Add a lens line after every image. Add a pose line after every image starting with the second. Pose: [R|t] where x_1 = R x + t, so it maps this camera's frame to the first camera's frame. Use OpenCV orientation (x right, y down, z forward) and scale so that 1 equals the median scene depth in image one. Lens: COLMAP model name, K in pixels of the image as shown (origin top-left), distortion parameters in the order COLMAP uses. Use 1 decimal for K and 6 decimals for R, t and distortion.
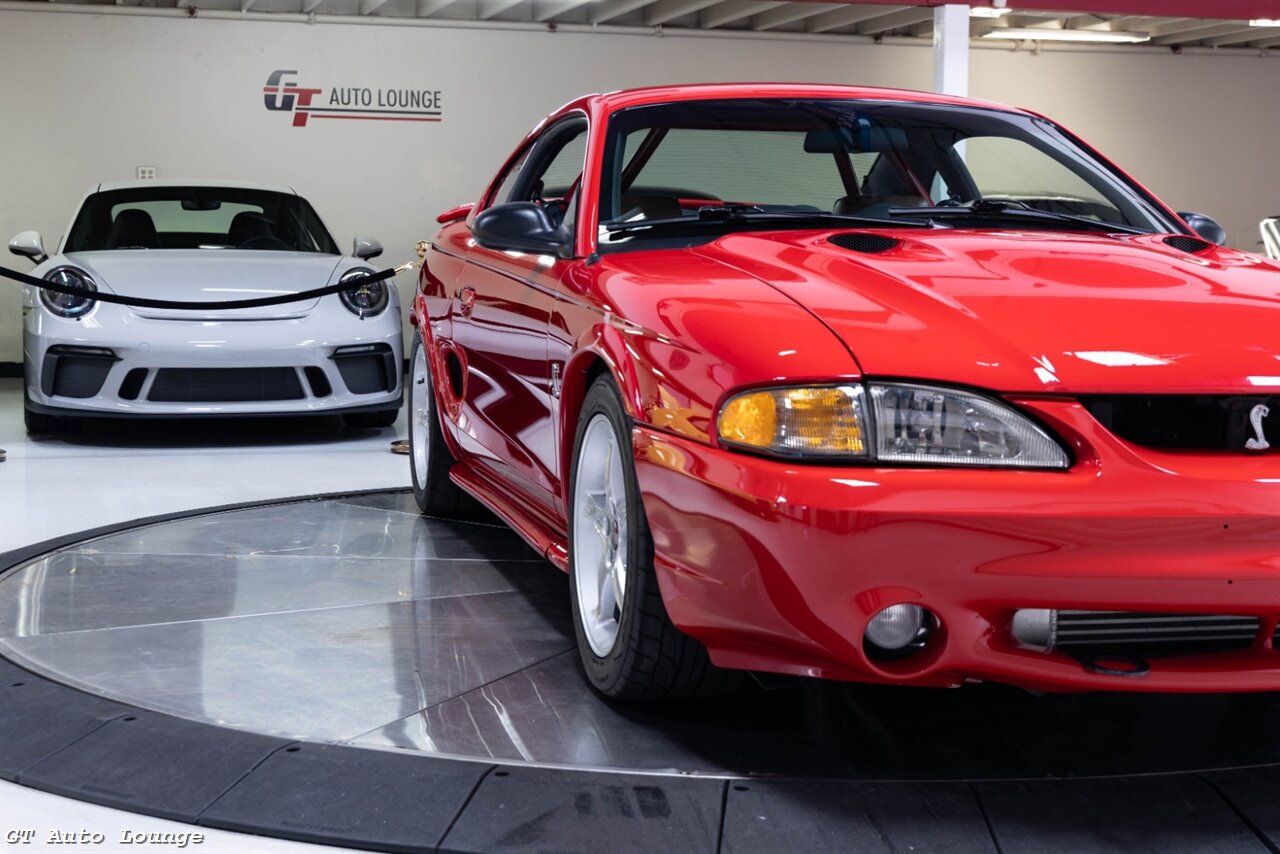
lens RADIAL K [[1960.6, 0, 644.5], [0, 1960.6, 427.6], [0, 0, 1]] dist [0.030410, -0.001161]
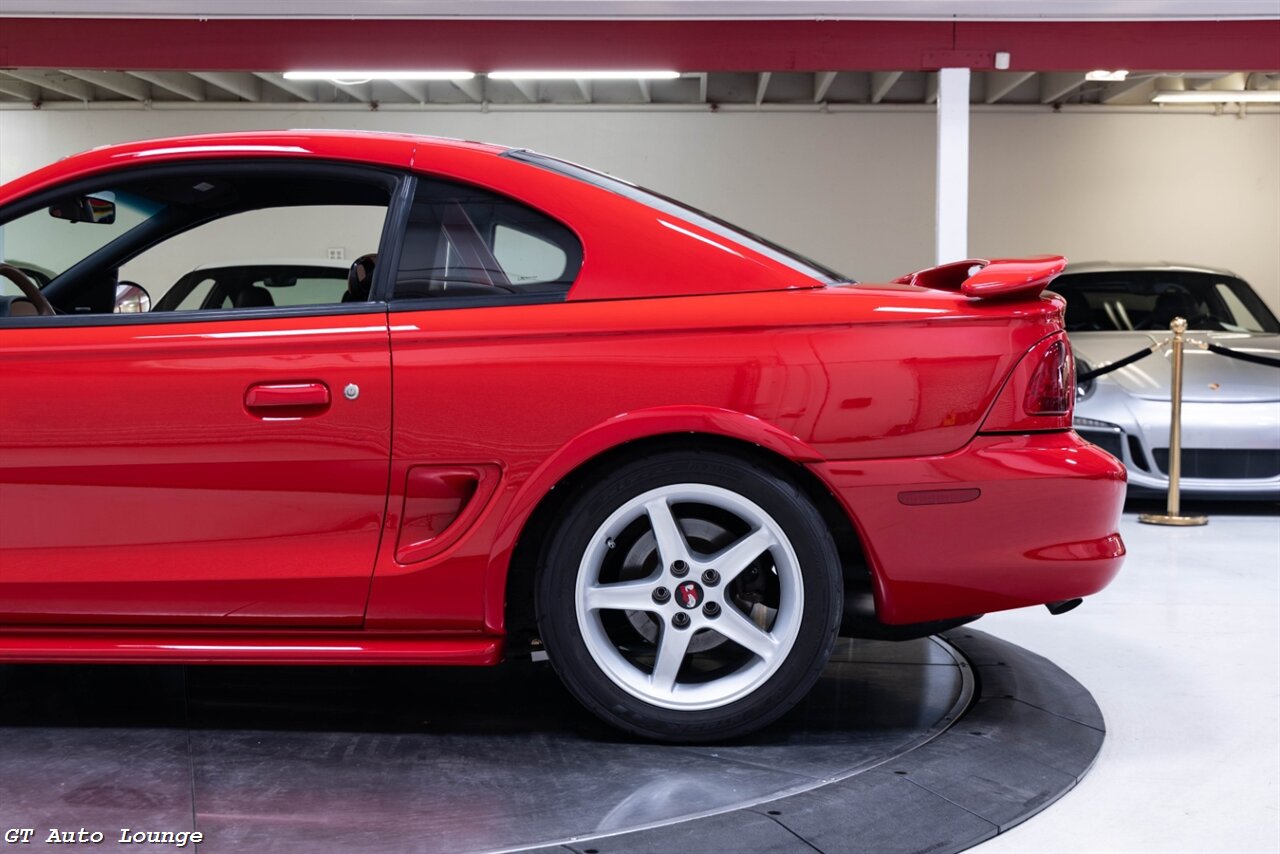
lens RADIAL K [[1859.7, 0, 647.4], [0, 1859.7, 430.1], [0, 0, 1]] dist [0.013987, 0.020917]
pose [[0.952792, 0.016958, -0.303151, 0.222700], [-0.027374, 0.999171, -0.030142, -0.005568], [0.302388, 0.037017, 0.952466, 0.073115]]
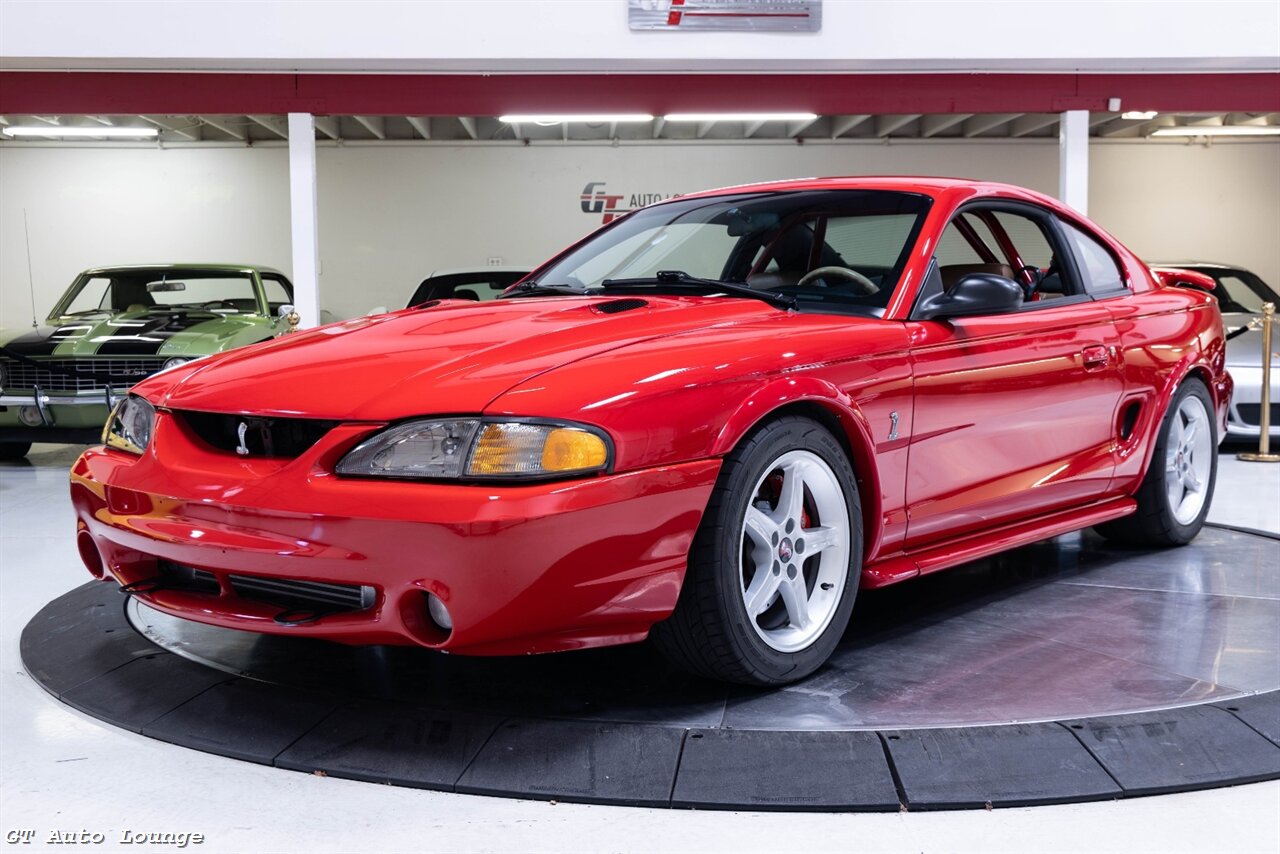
lens RADIAL K [[1525.0, 0, 651.6], [0, 1525.0, 435.5], [0, 0, 1]] dist [0.006409, 0.005691]
pose [[0.973603, 0.002520, -0.228235, 0.089257], [-0.005182, 0.999925, -0.011062, 0.000284], [0.228190, 0.011953, 0.973543, 0.007214]]
